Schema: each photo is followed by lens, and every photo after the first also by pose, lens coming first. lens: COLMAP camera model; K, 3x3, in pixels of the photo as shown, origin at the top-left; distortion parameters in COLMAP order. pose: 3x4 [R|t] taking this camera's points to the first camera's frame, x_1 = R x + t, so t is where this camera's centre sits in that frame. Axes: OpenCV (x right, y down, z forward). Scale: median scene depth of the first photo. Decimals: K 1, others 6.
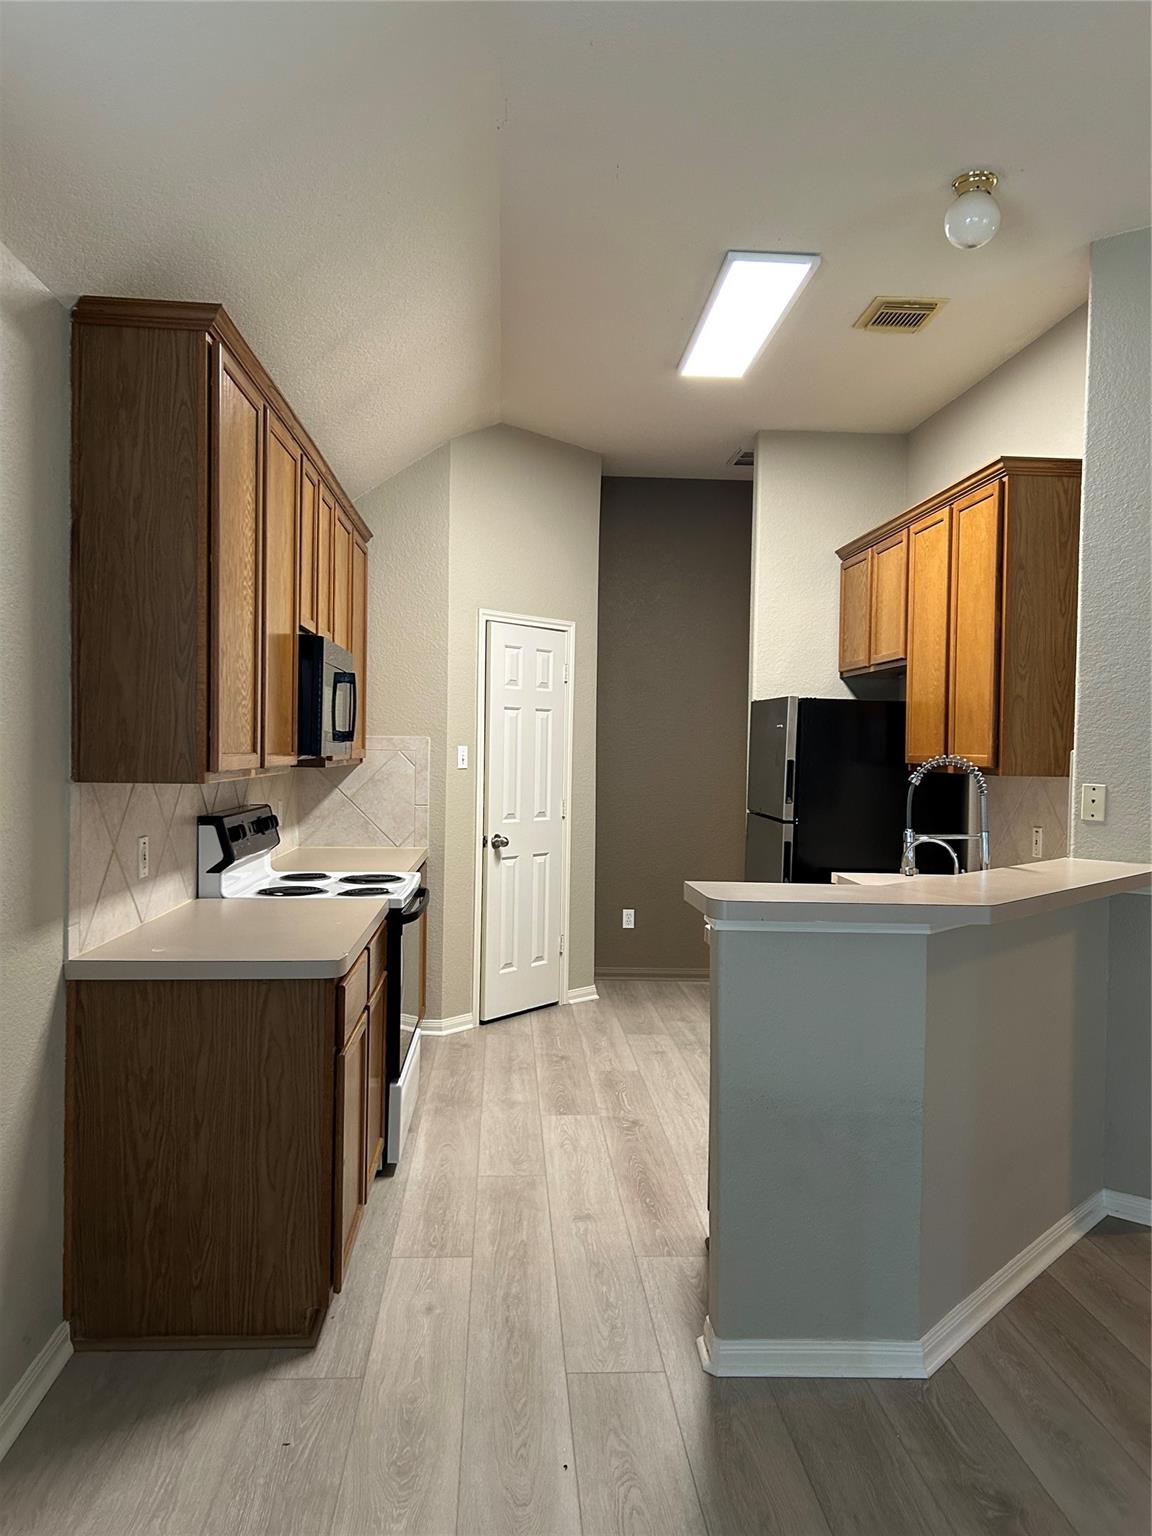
lens RADIAL K [[1170.7, 0, 572.6], [0, 1170.7, 772.5], [0, 0, 1]] dist [0.042038, -0.051265]
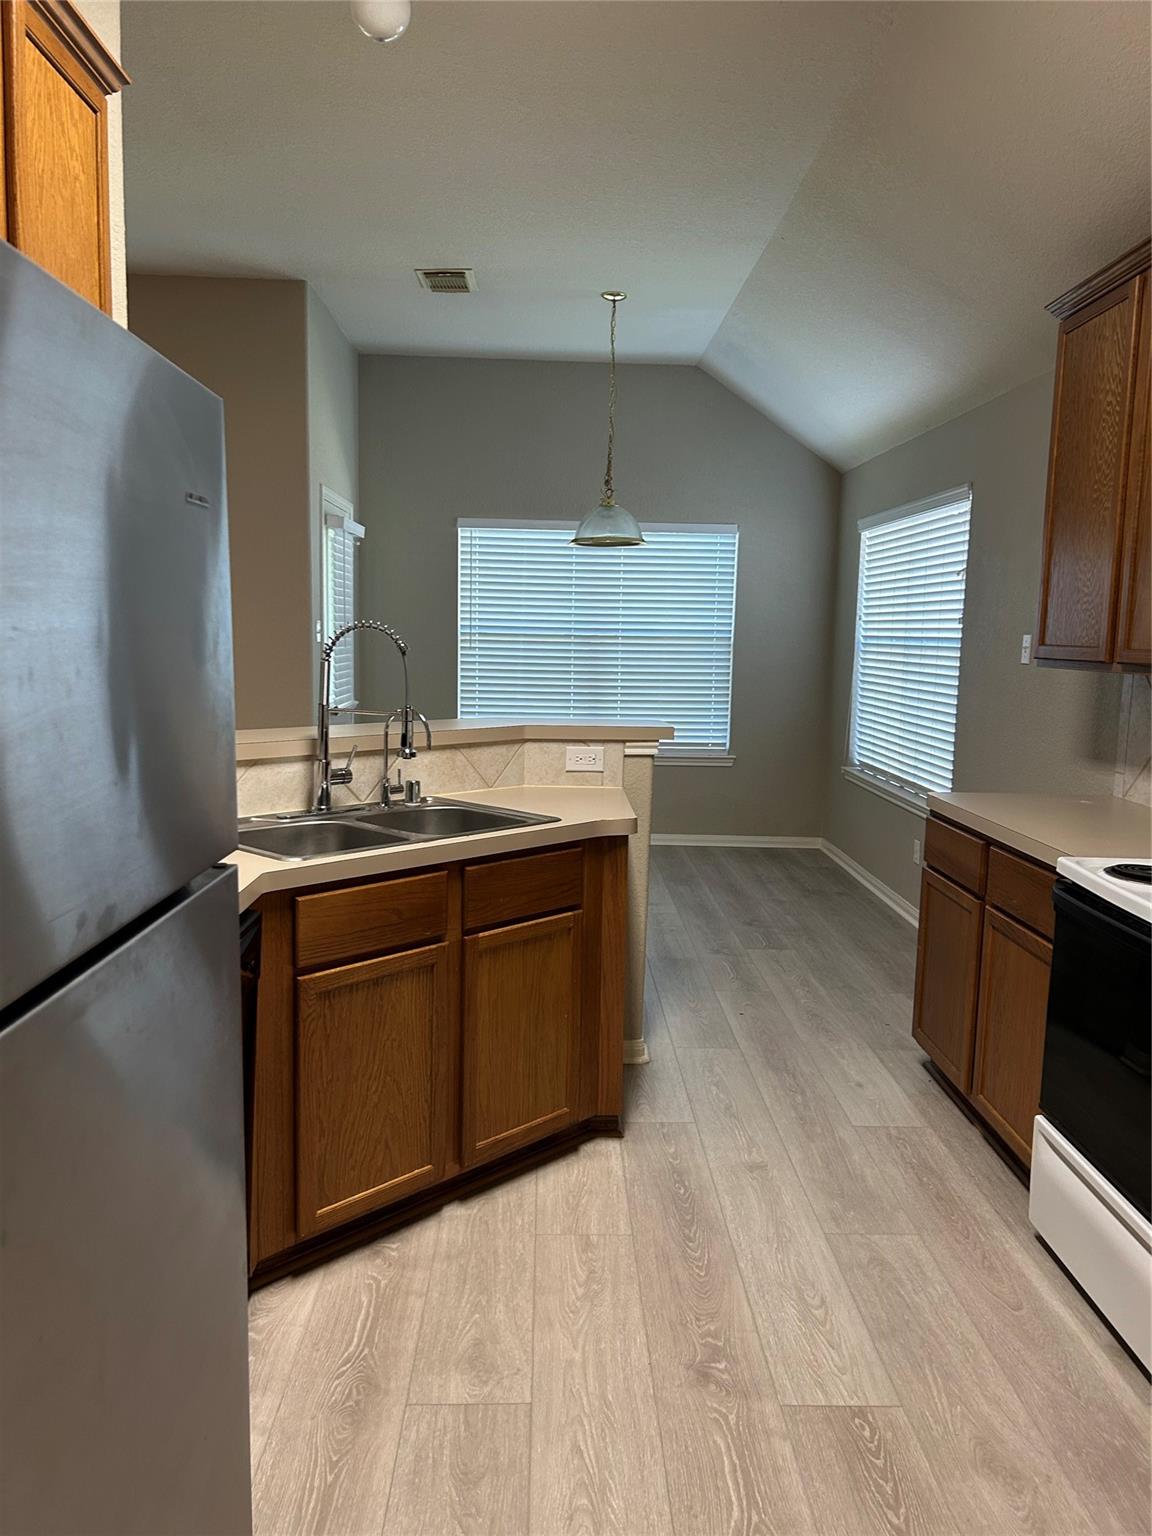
lens RADIAL K [[1170.7, 0, 572.6], [0, 1170.7, 772.5], [0, 0, 1]] dist [0.042038, -0.051265]
pose [[-0.998190, -0.049780, 0.033749, 0.126344], [-0.044371, 0.988364, 0.145495, -0.033087], [-0.040599, 0.143734, -0.988783, 1.766963]]
